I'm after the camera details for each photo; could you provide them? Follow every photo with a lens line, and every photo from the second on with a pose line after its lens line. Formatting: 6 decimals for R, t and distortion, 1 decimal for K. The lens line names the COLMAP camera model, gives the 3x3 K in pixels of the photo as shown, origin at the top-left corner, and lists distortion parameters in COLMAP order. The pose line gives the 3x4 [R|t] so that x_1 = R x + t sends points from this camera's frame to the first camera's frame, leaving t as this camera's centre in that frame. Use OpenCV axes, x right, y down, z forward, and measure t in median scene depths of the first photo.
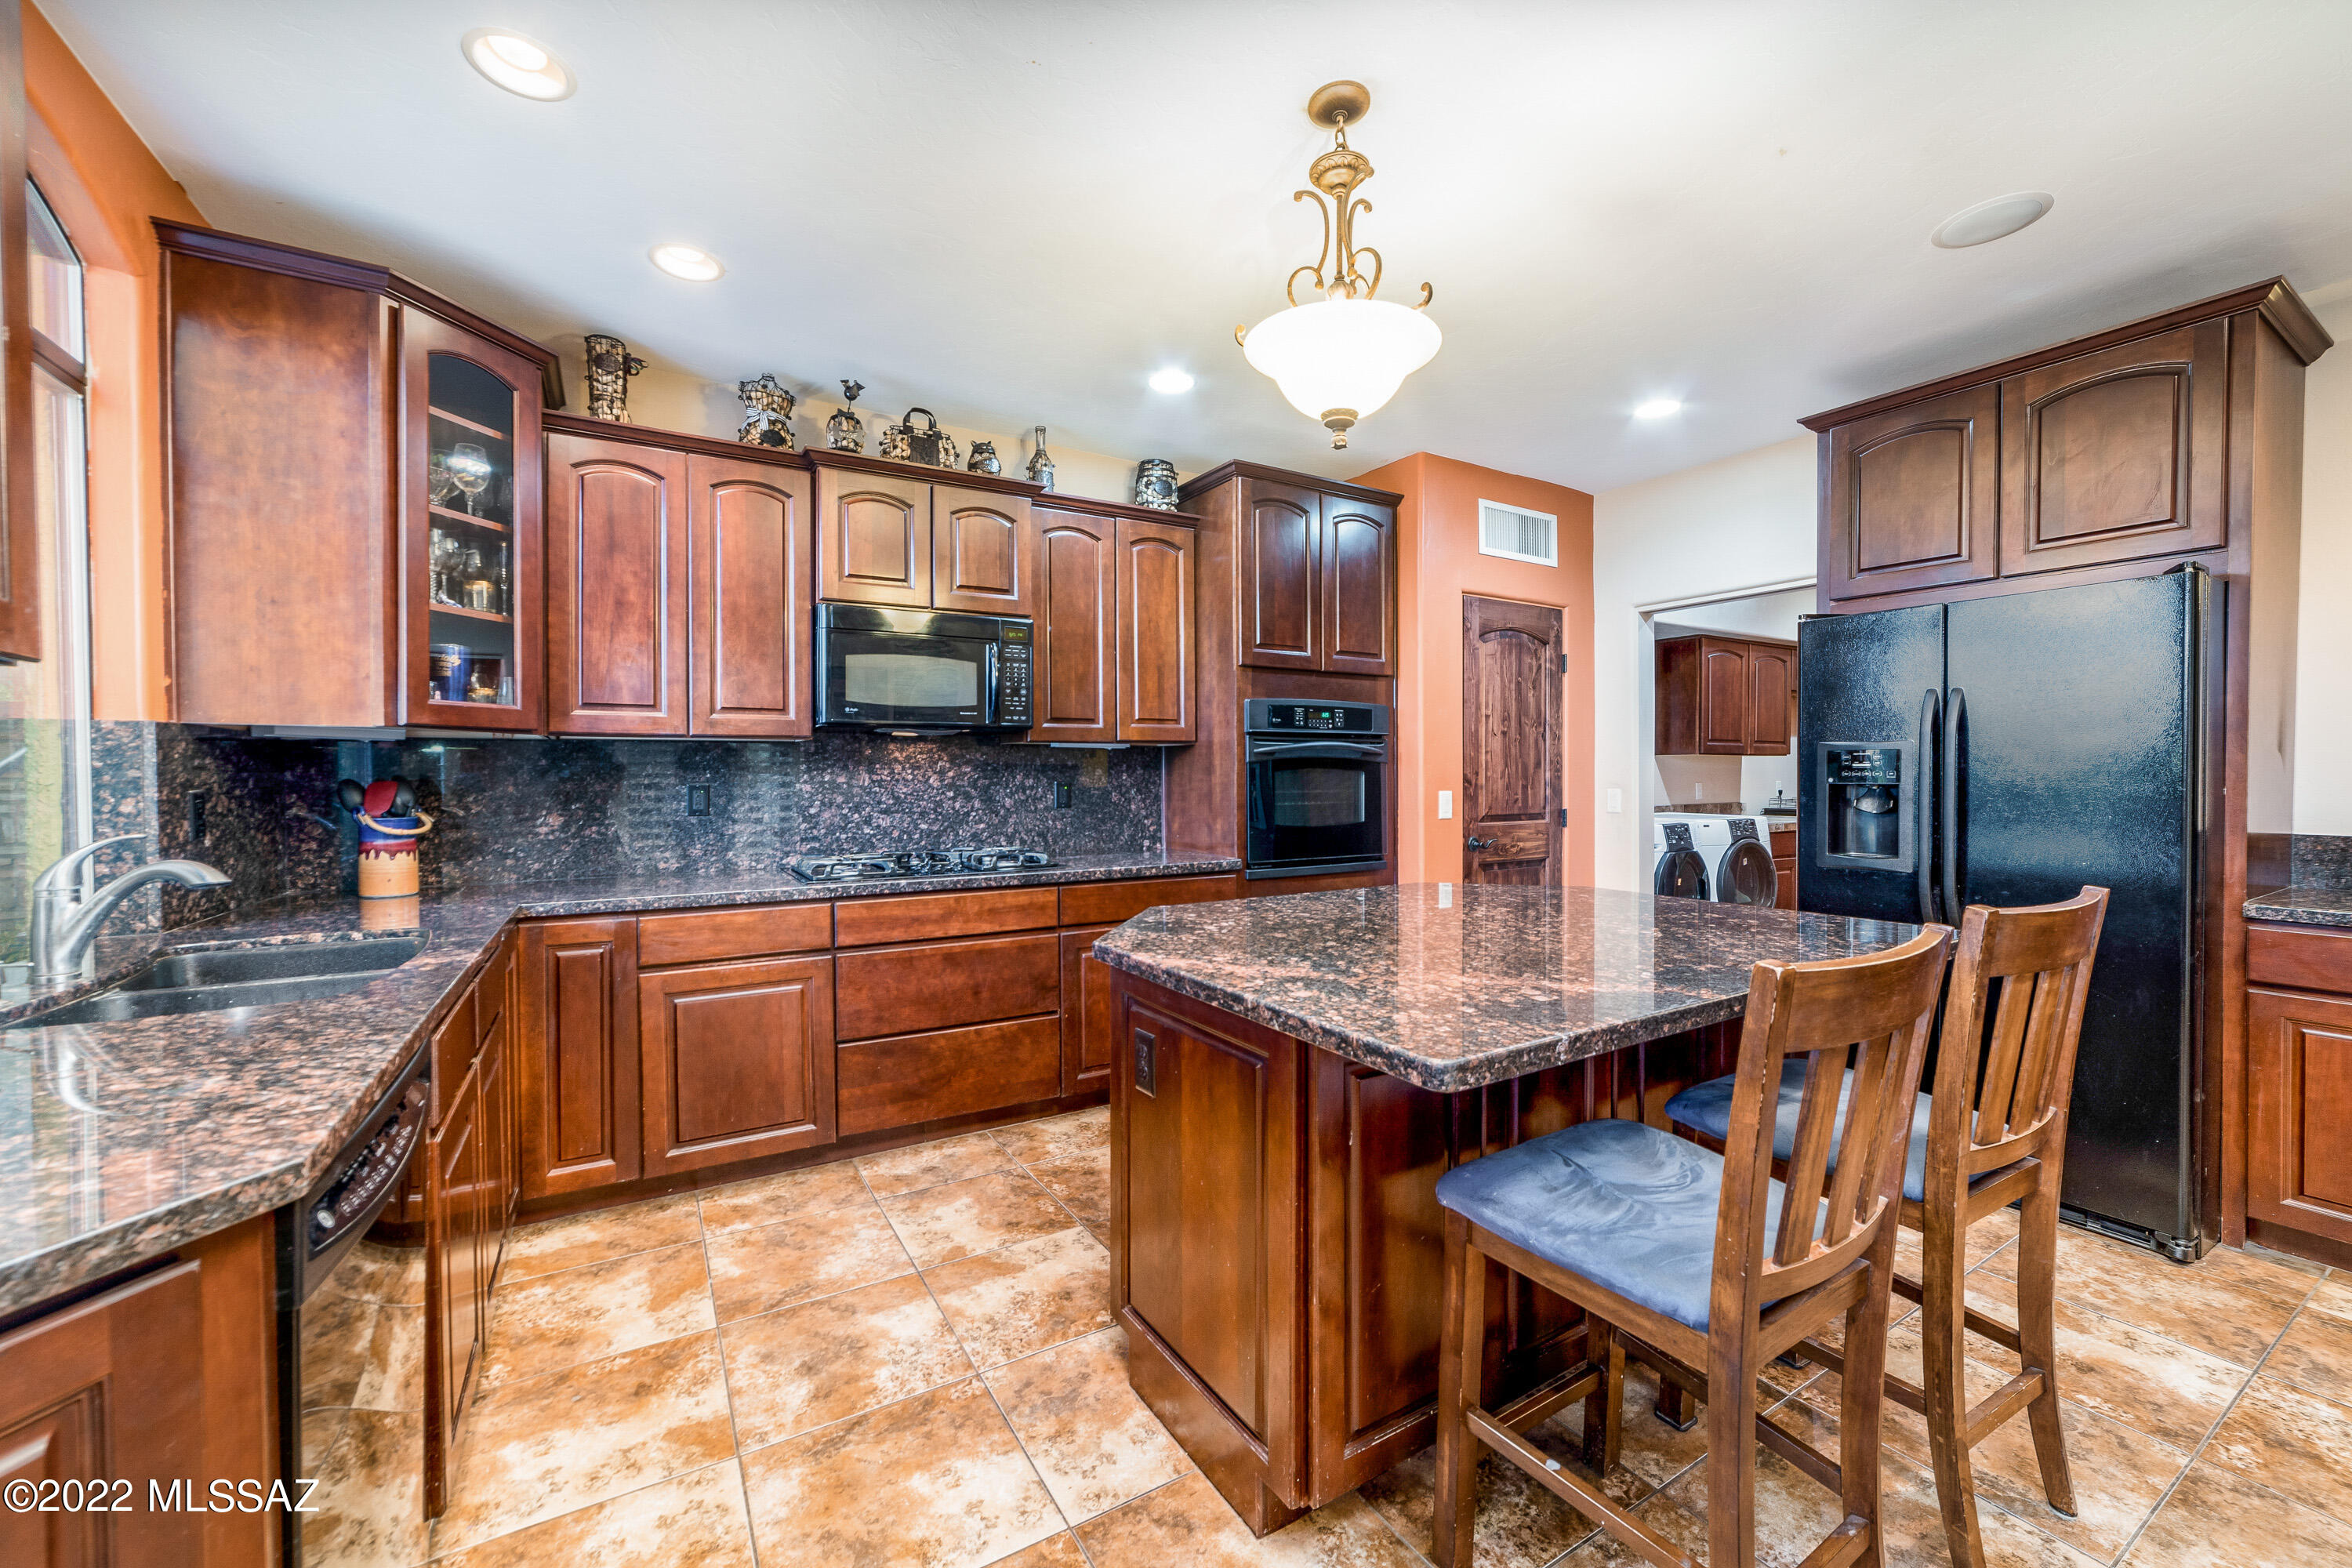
lens RADIAL K [[922.2, 0, 1176.0], [0, 922.2, 784.0], [0, 0, 1]] dist [-0.000517, -0.000043]
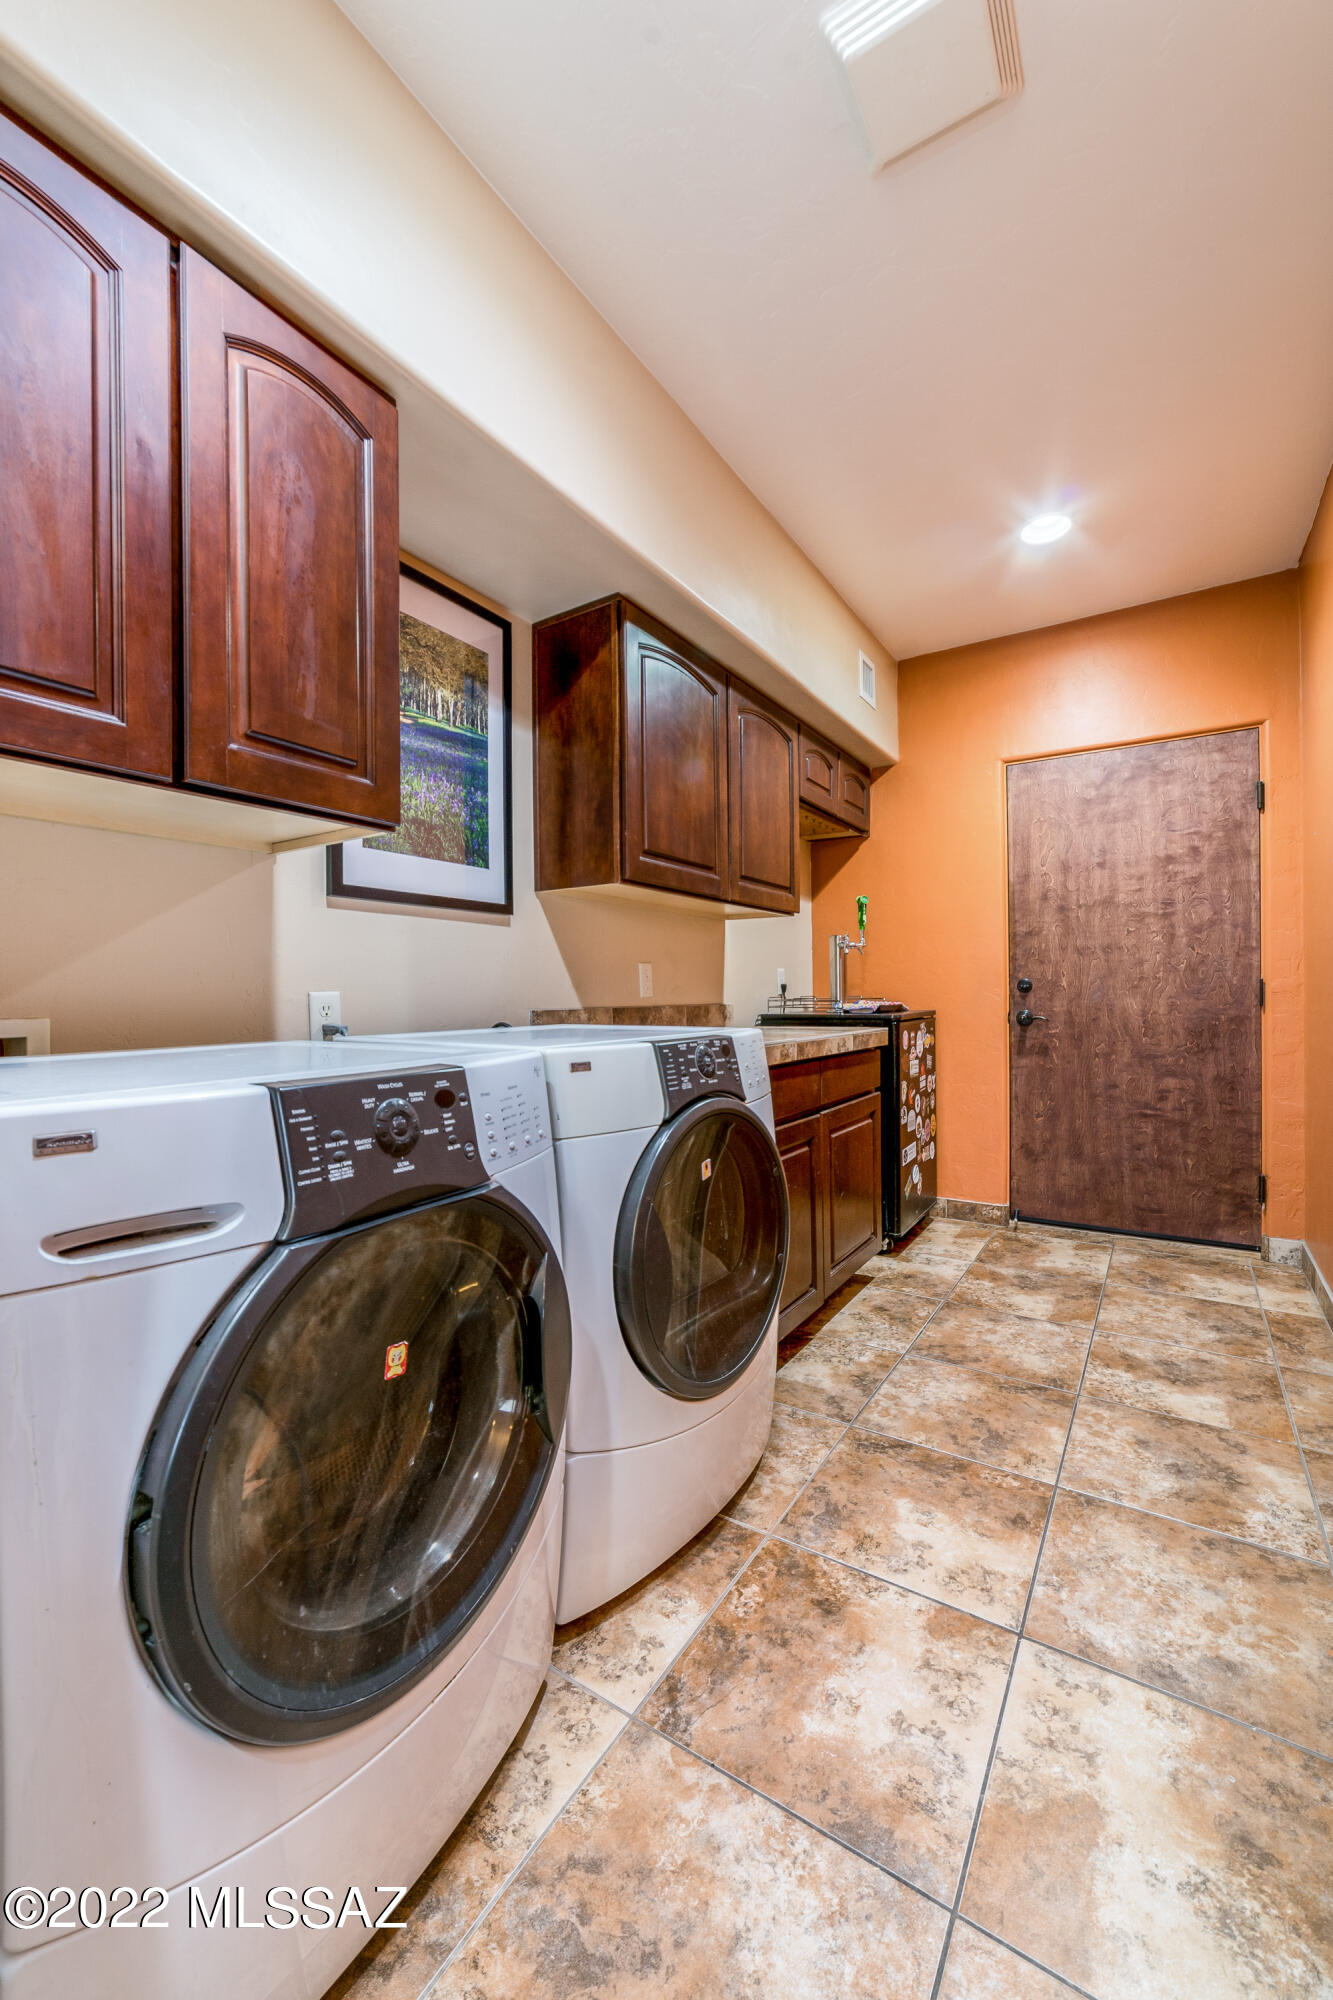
lens RADIAL K [[791.0, 0, 666.5], [0, 791.0, 1000.0], [0, 0, 1]] dist [0.000086, 0.000000]
pose [[0.903229, -0.008569, 0.429073, 0.462723], [0.013274, 0.999880, -0.007975, 0.025426], [-0.428953, 0.012898, 0.903235, 0.718548]]
